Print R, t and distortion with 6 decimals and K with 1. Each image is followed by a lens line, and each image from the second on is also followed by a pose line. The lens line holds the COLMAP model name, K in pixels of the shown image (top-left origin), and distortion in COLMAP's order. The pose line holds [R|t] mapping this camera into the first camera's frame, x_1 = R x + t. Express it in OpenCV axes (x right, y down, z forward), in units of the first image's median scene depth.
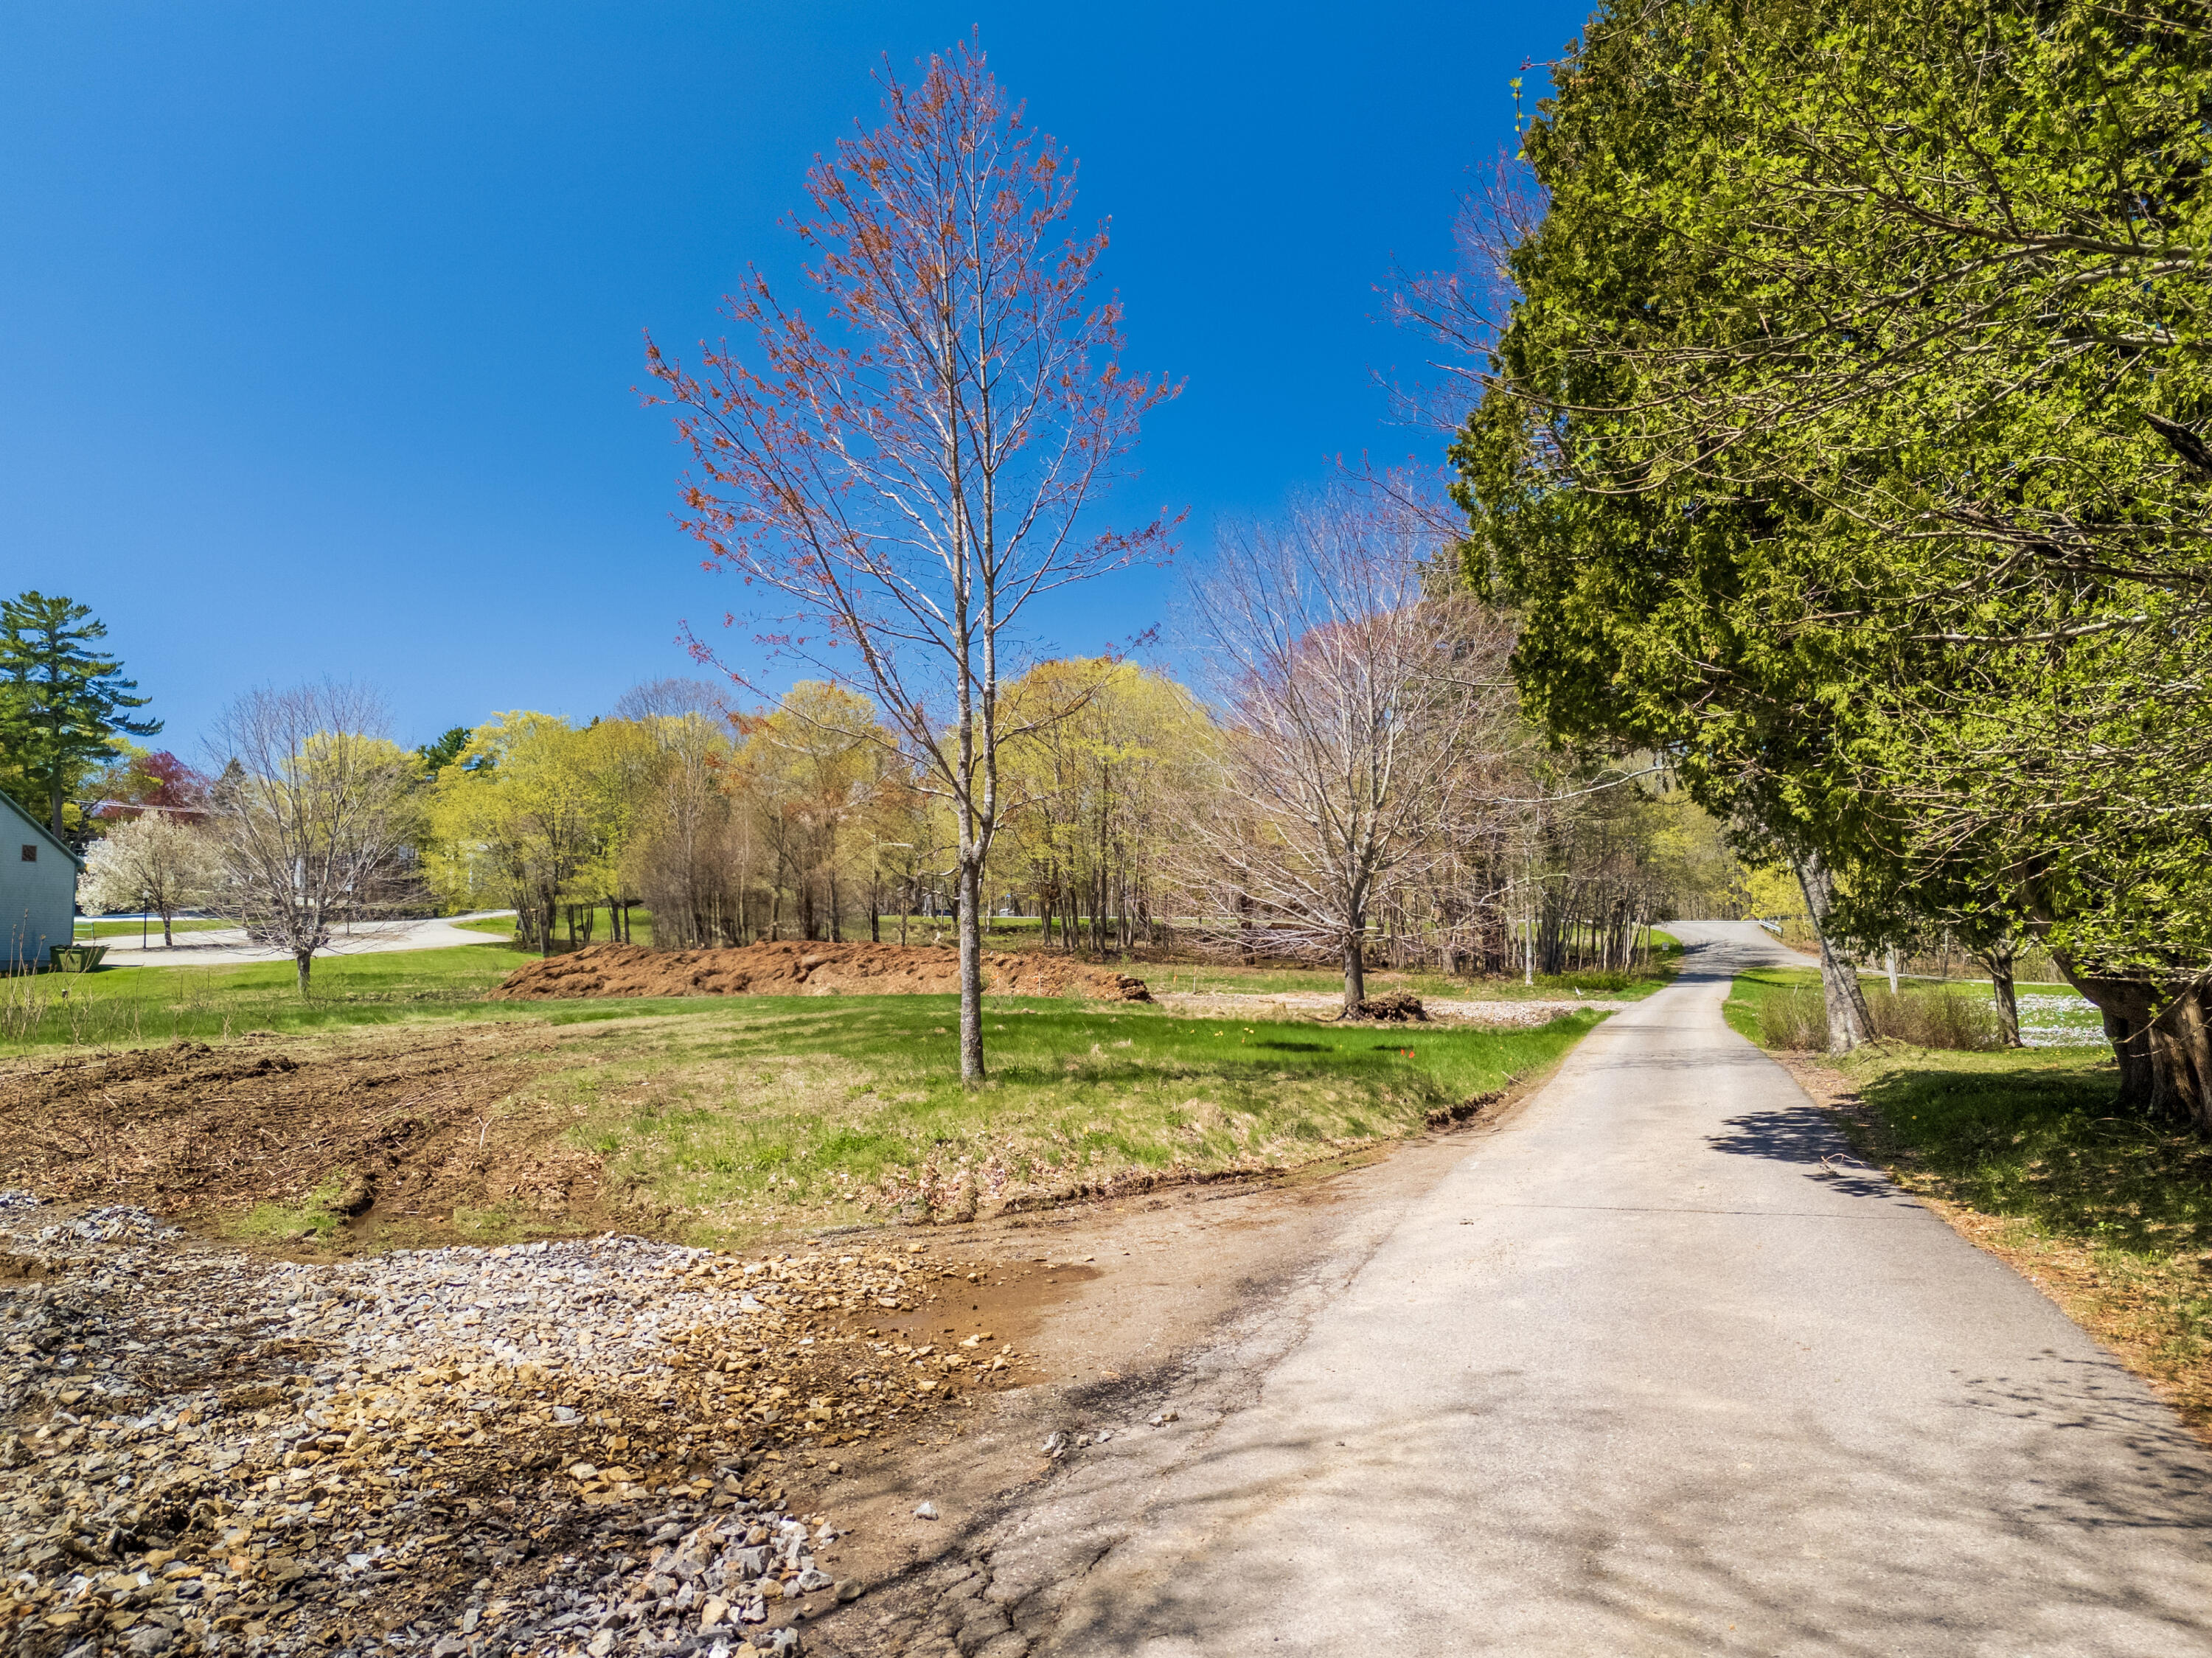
lens RADIAL K [[1624.6, 0, 1108.6], [0, 1624.6, 835.0], [0, 0, 1]] dist [0.070055, -0.060452]
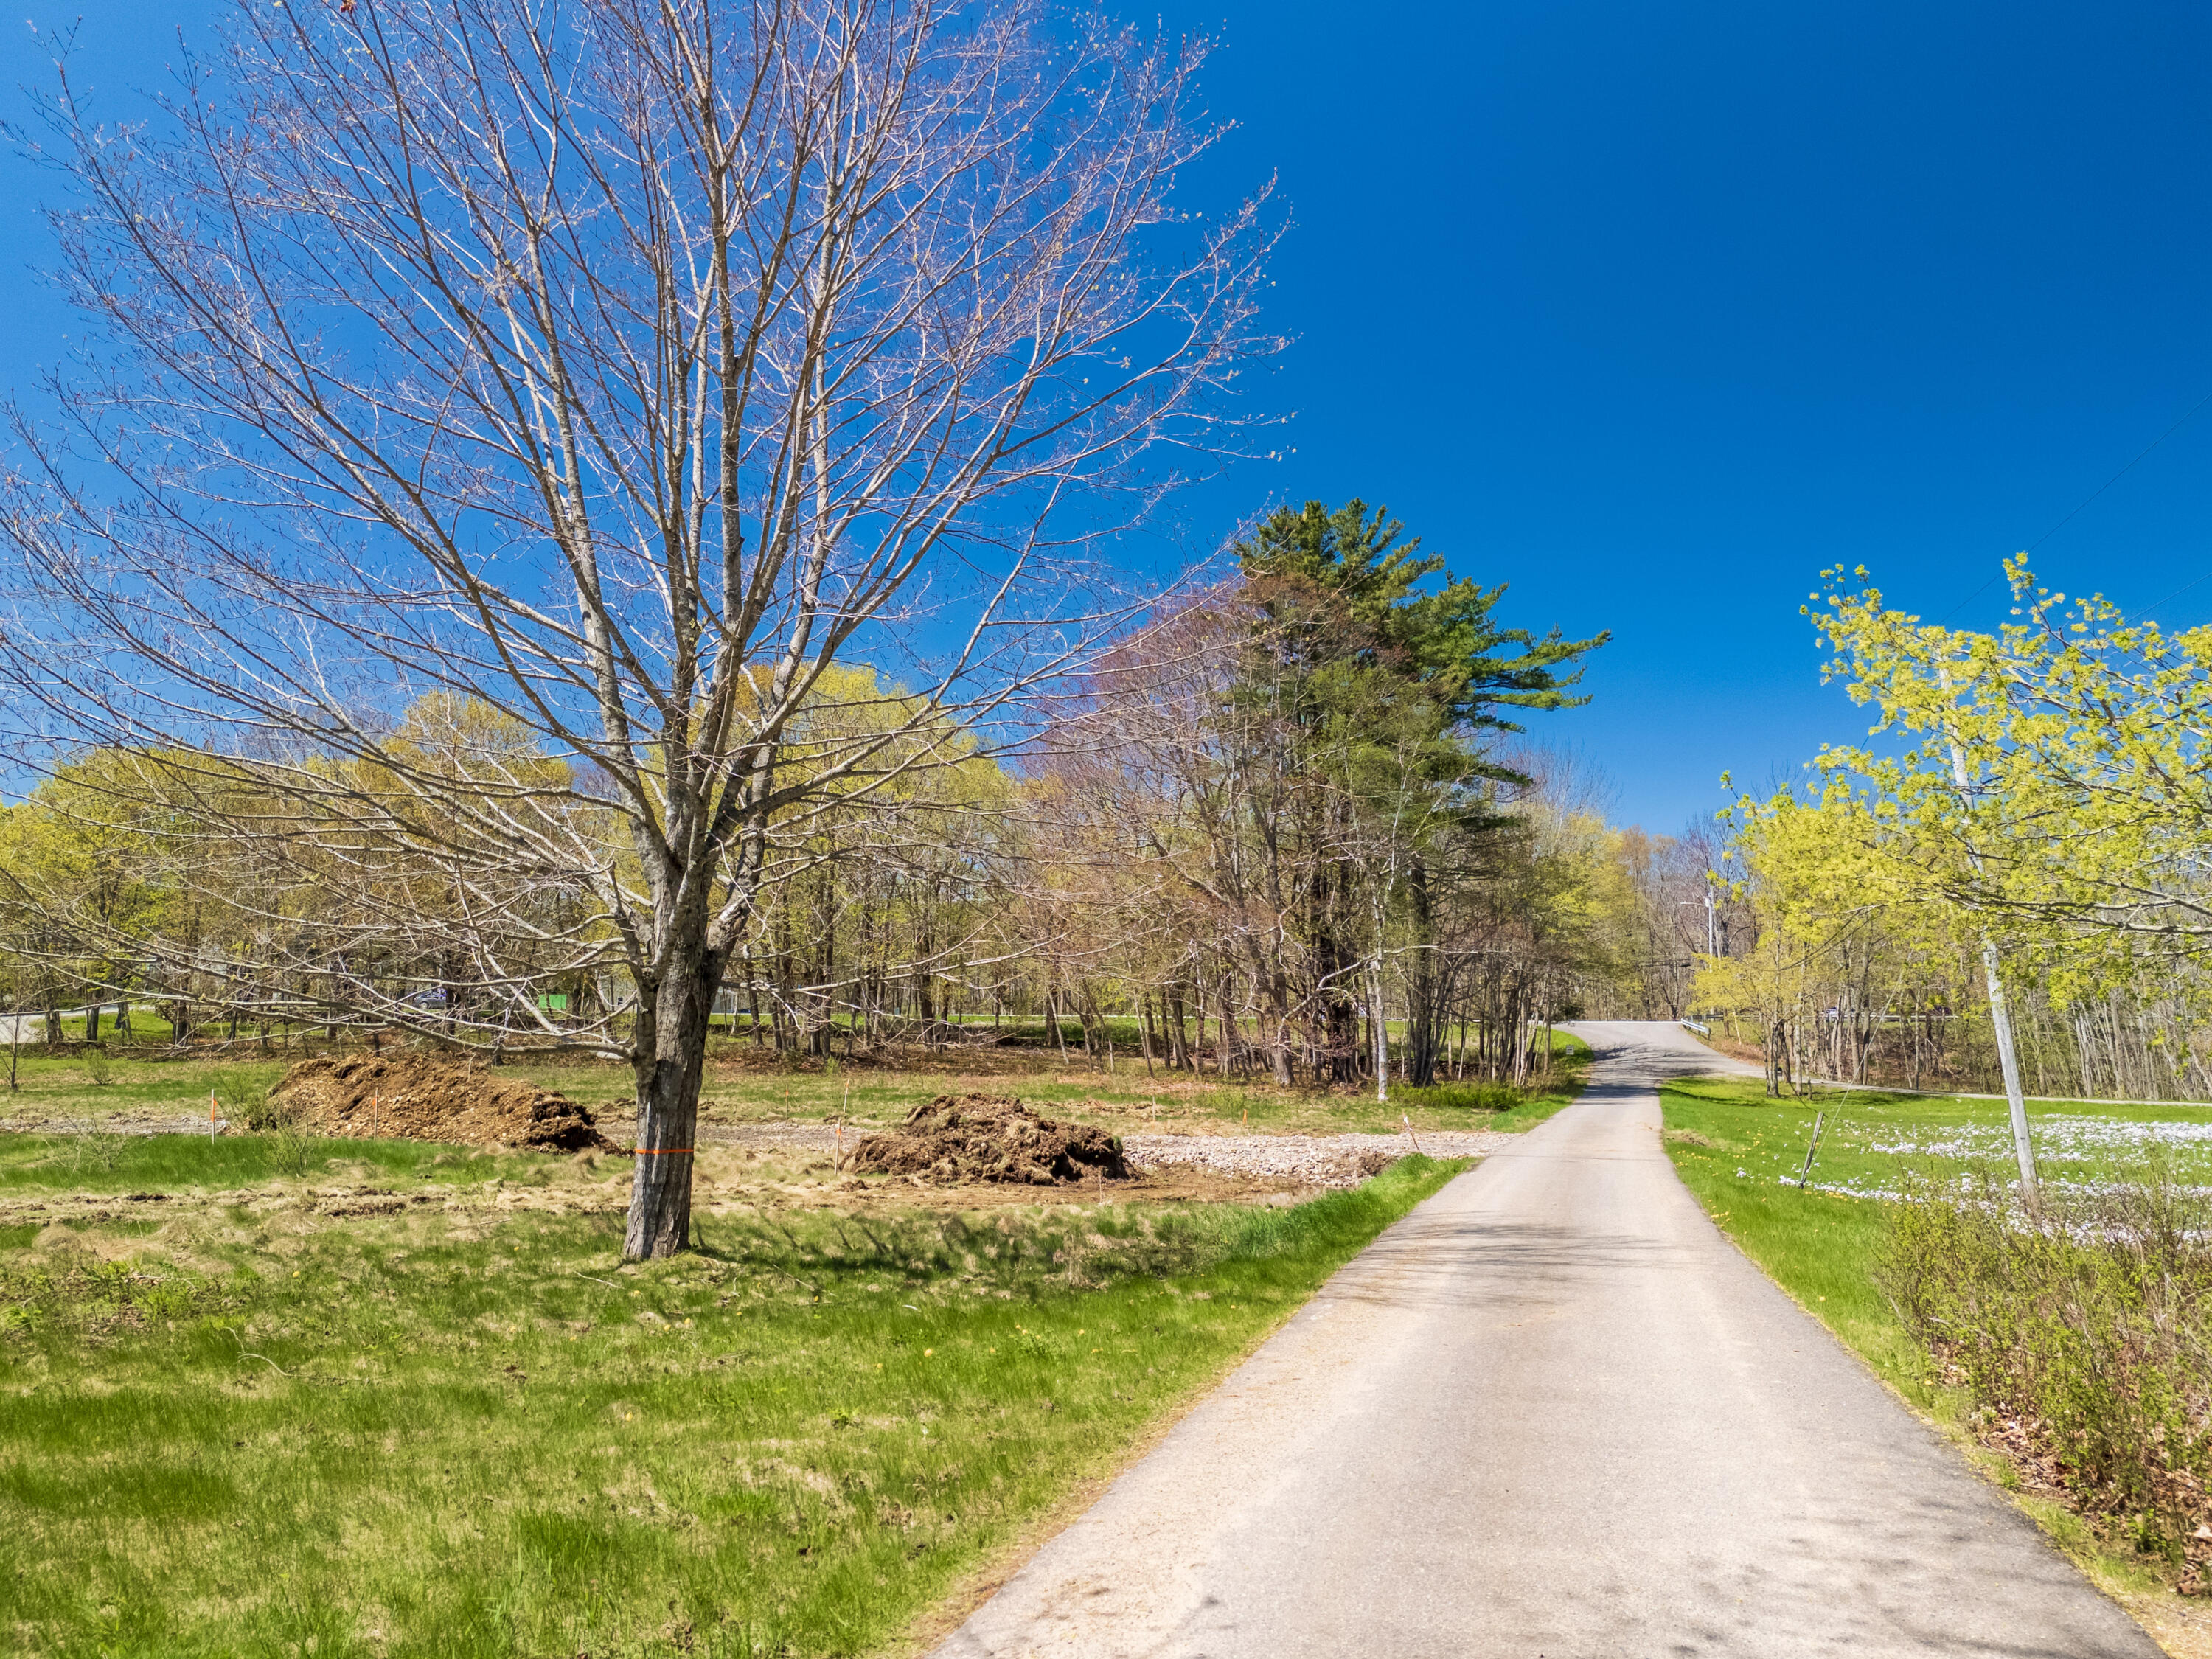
lens RADIAL K [[1624.7, 0, 1113.0], [0, 1624.7, 822.2], [0, 0, 1]] dist [0.070055, -0.060452]
pose [[0.998446, 0.010070, 0.054813, 0.504834], [-0.006022, 0.997275, -0.073526, 0.117981], [-0.055404, 0.073081, 0.995786, 1.460361]]
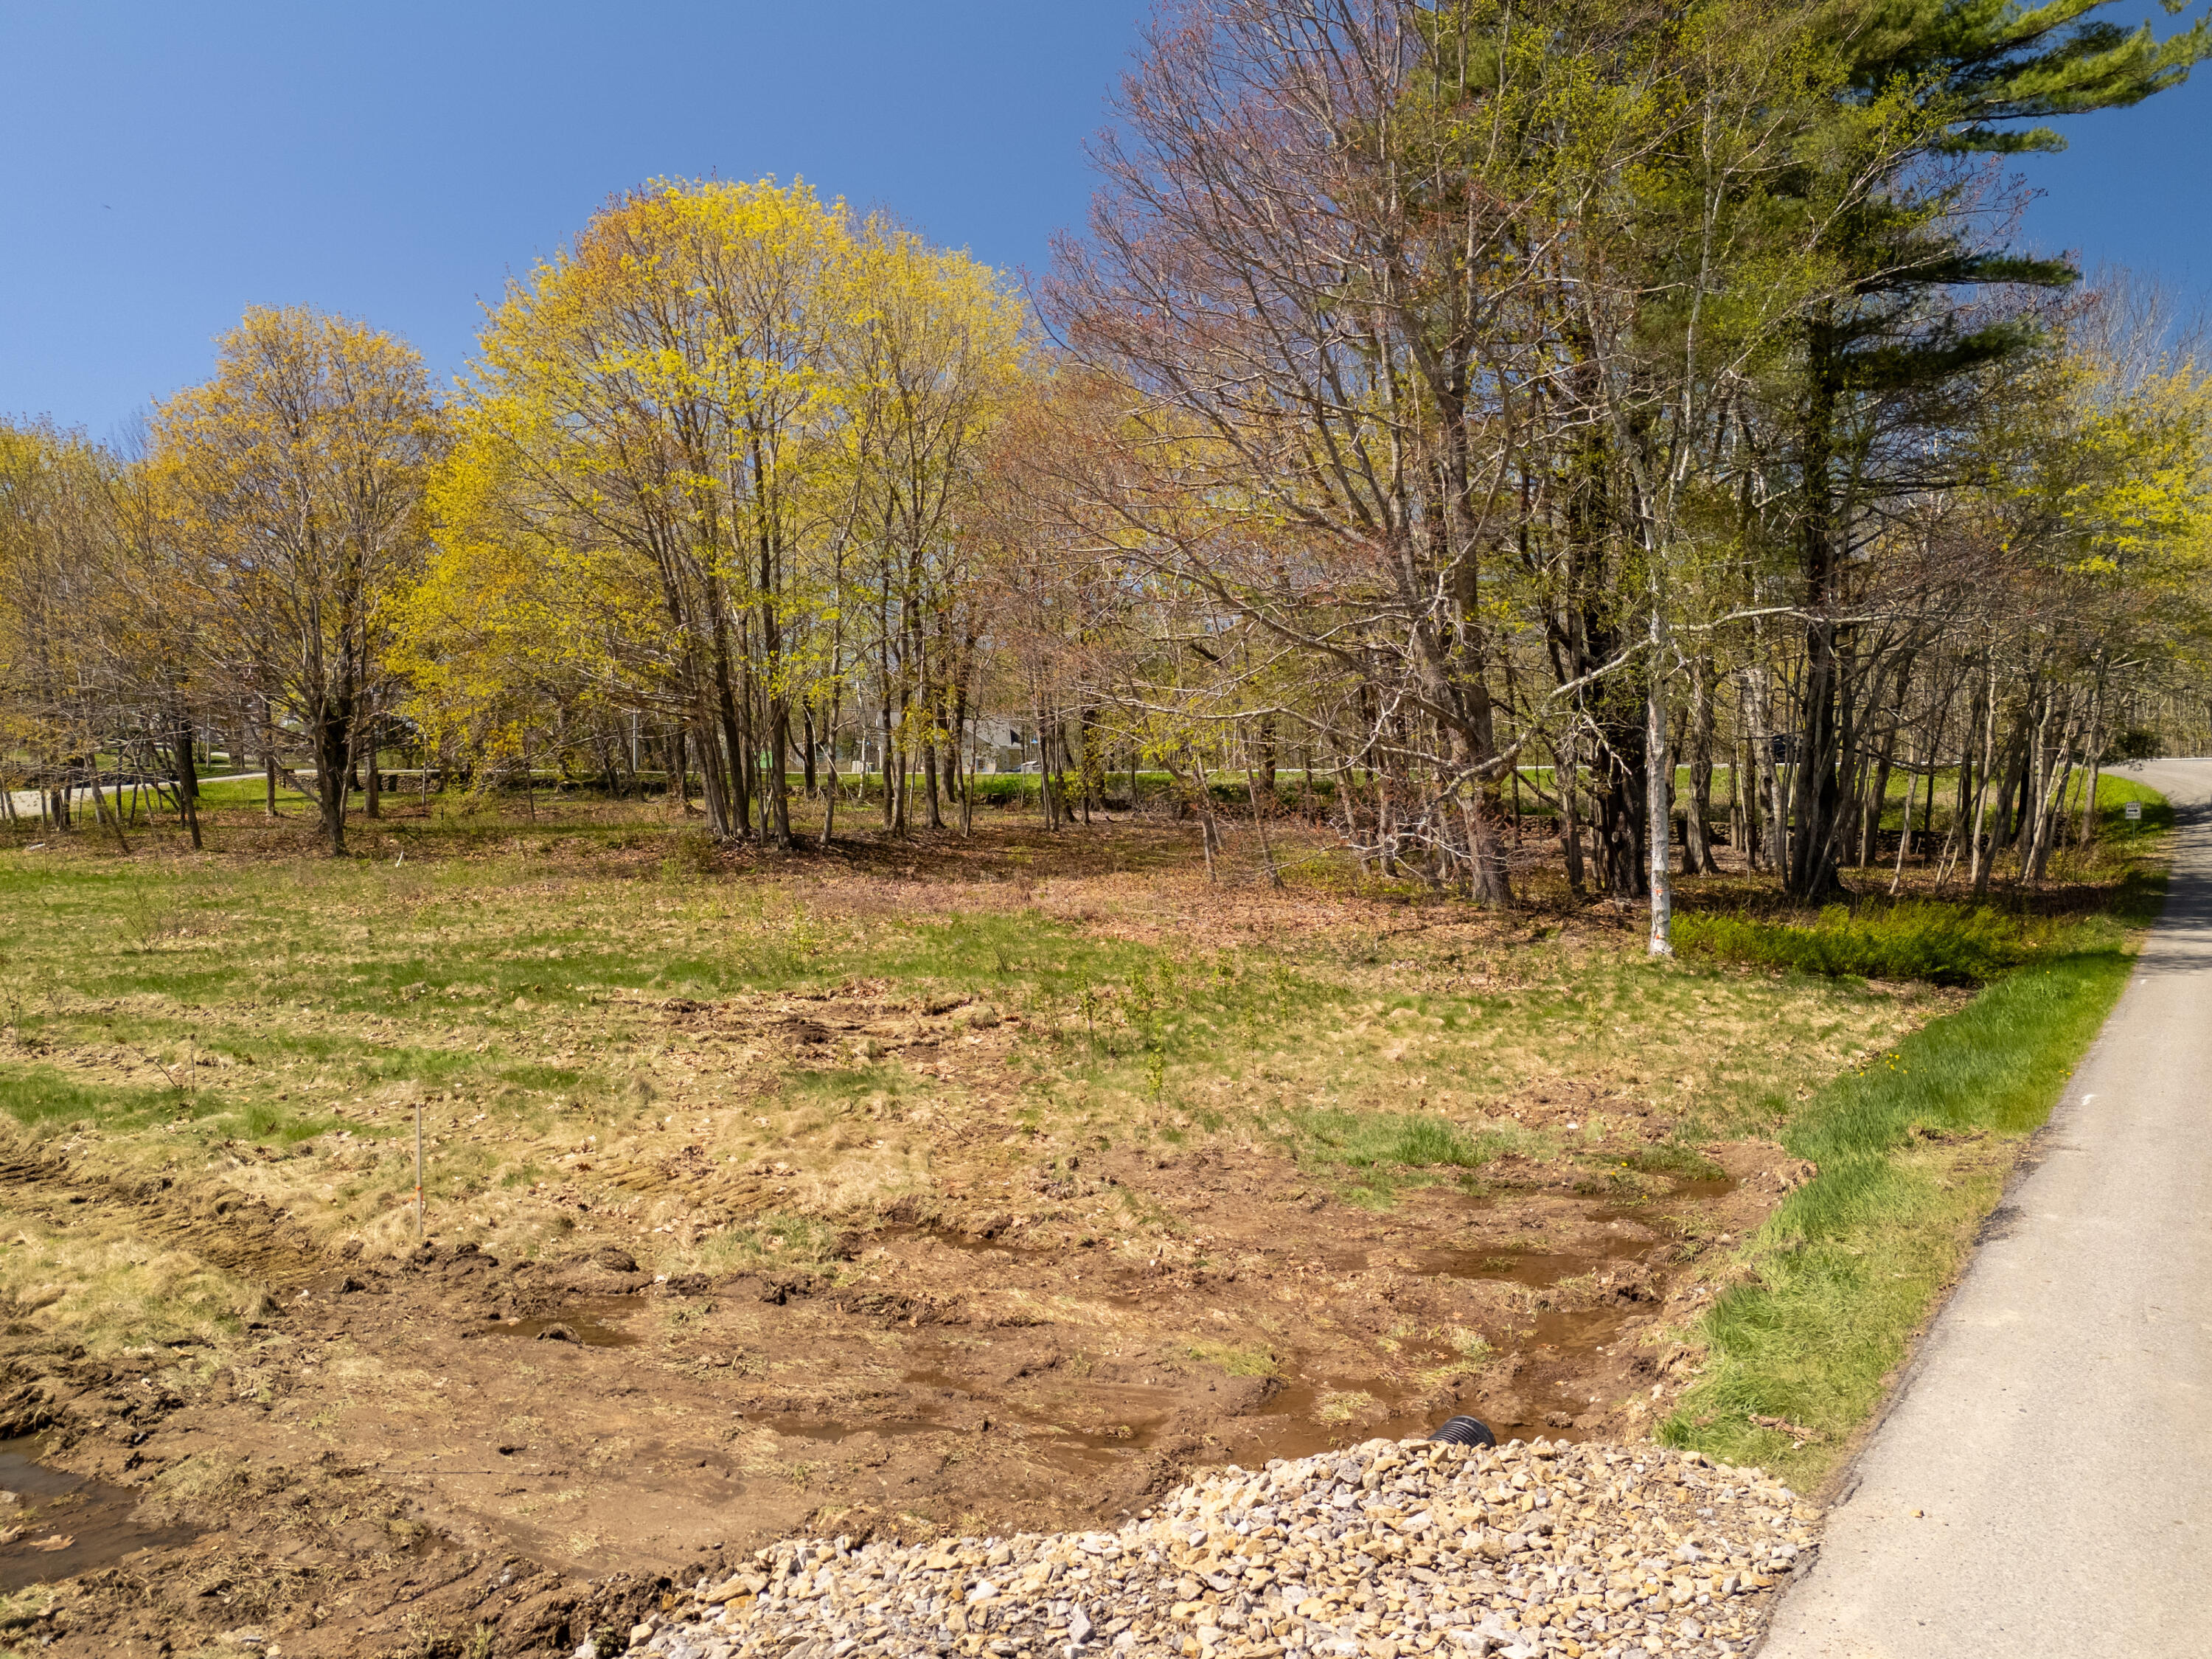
lens RADIAL K [[1624.7, 0, 1103.6], [0, 1624.7, 829.8], [0, 0, 1]] dist [0.070055, -0.060452]
pose [[0.974045, -0.006956, -0.226246, 1.121765], [0.026008, 0.996347, 0.081340, 0.190468], [0.224854, -0.085113, 0.970668, 3.320814]]
